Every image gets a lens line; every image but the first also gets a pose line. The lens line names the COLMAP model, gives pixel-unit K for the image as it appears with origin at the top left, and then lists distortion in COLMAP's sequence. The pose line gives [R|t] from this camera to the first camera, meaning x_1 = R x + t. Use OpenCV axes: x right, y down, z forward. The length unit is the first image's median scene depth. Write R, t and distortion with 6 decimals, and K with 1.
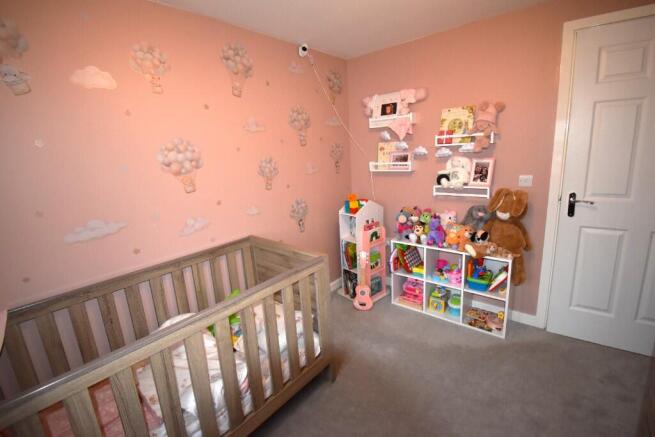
lens RADIAL K [[291.3, 0, 324.7], [0, 291.3, 216.2], [0, 0, 1]] dist [0.000159, -0.014954]
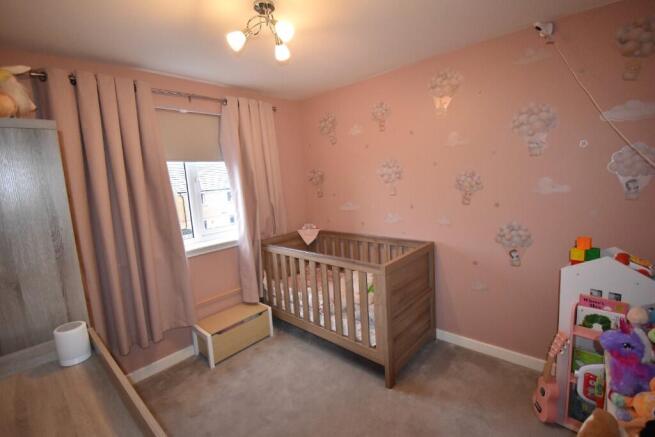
lens RADIAL K [[291.3, 0, 324.7], [0, 291.3, 216.2], [0, 0, 1]] dist [0.000159, -0.014954]
pose [[-0.027545, 0.195422, -0.980332, 0.870807], [-0.159702, 0.967247, 0.197301, -0.190155], [0.986781, 0.161996, 0.004566, 0.610146]]
